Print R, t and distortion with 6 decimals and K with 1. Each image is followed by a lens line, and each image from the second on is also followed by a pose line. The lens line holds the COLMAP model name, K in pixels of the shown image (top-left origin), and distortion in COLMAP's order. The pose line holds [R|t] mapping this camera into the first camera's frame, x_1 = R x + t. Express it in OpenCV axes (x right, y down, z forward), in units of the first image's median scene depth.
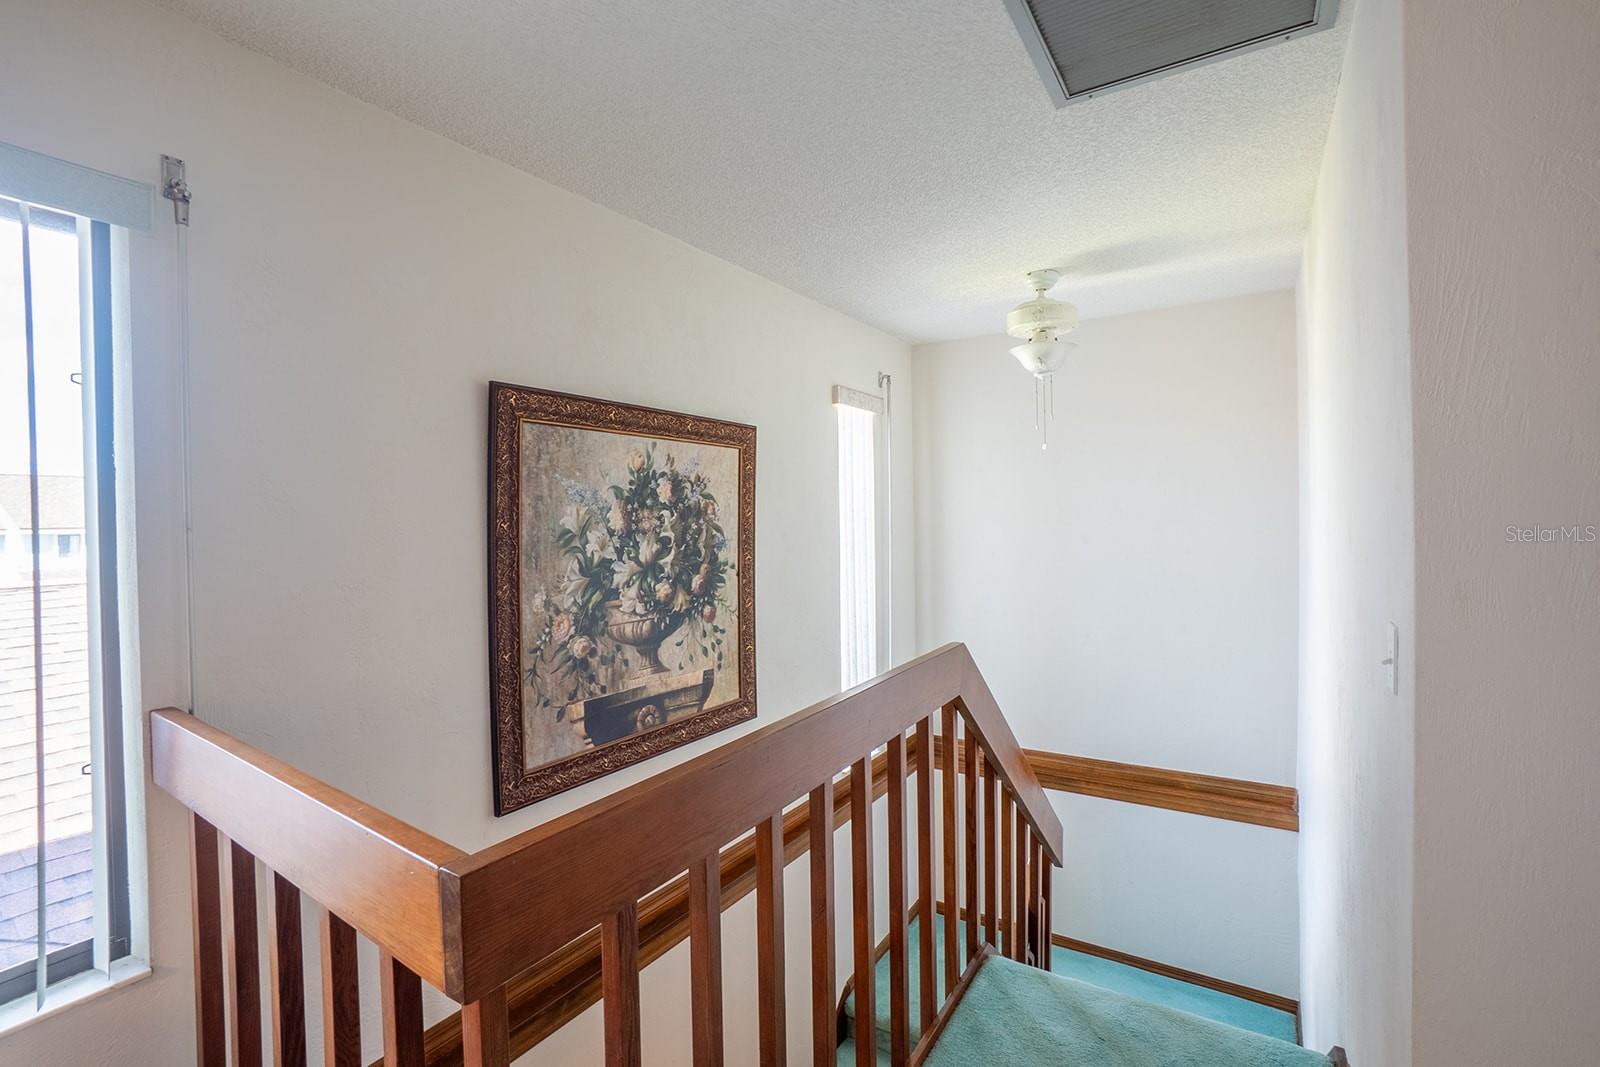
lens RADIAL K [[711.5, 0, 796.8], [0, 711.5, 529.0], [0, 0, 1]] dist [-0.062208, 0.022475]
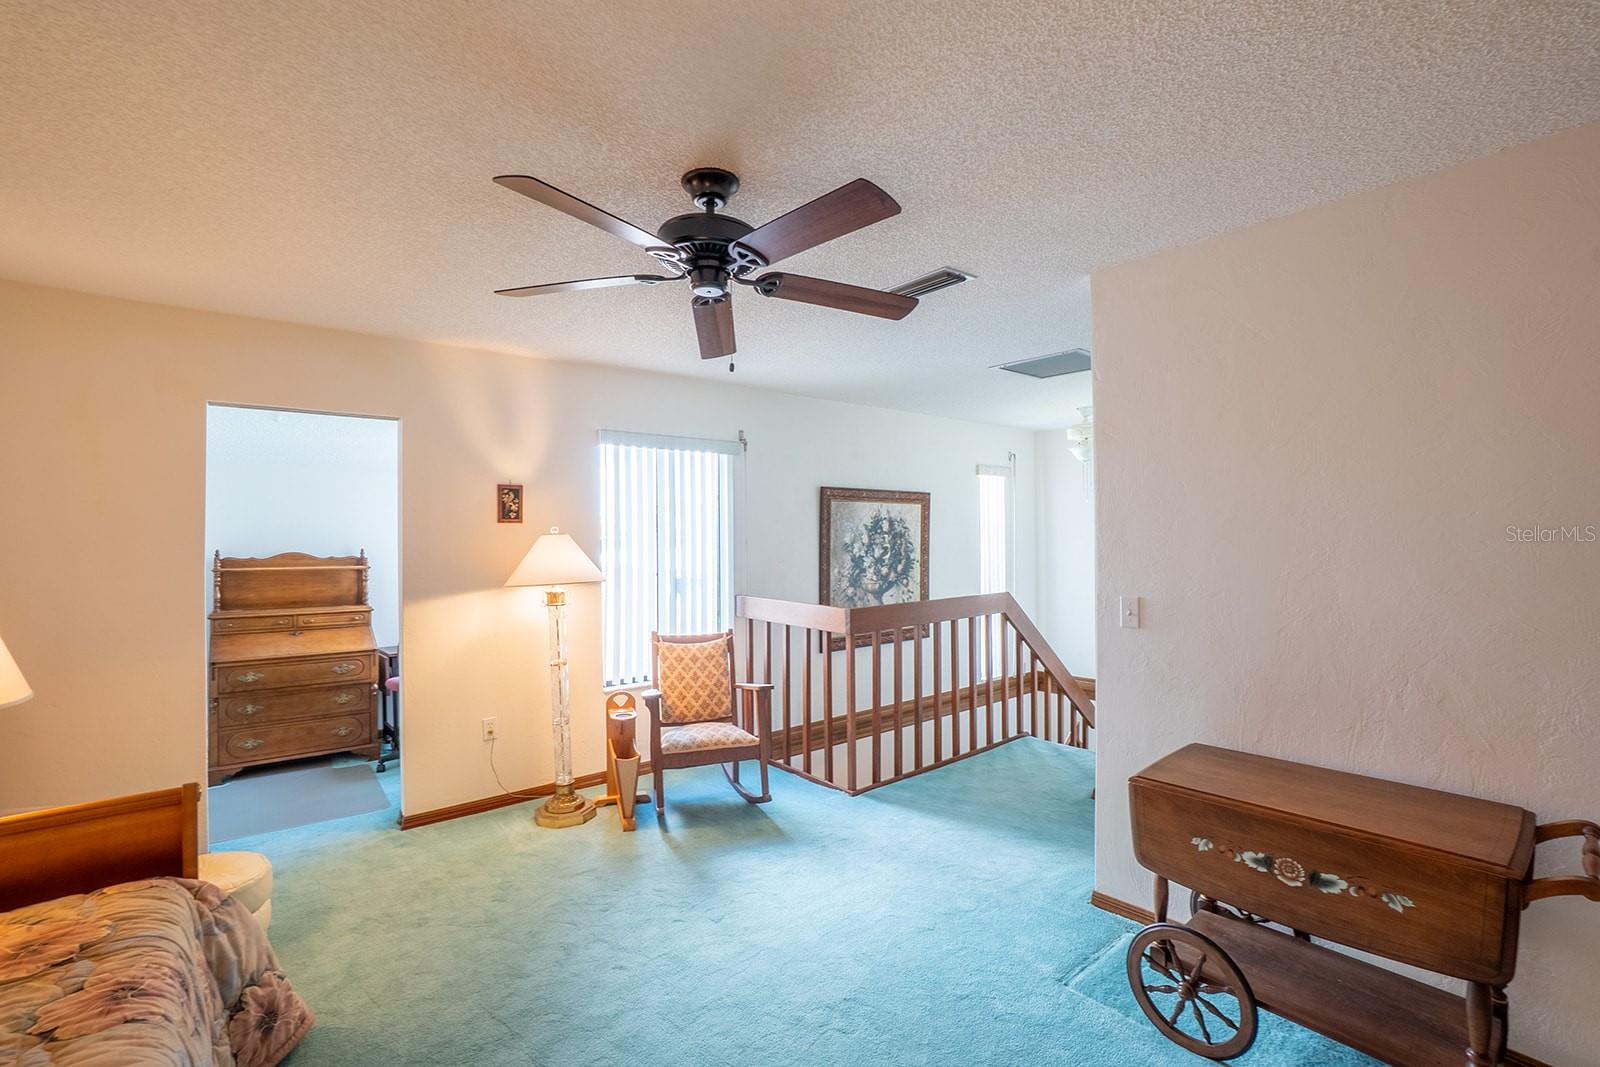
lens RADIAL K [[711.5, 0, 796.8], [0, 711.5, 529.0], [0, 0, 1]] dist [-0.062208, 0.022475]
pose [[0.956609, 0.006572, -0.291300, 0.200656], [-0.011955, 0.999789, -0.016702, -0.003471], [0.291129, 0.019460, 0.956486, -1.240559]]
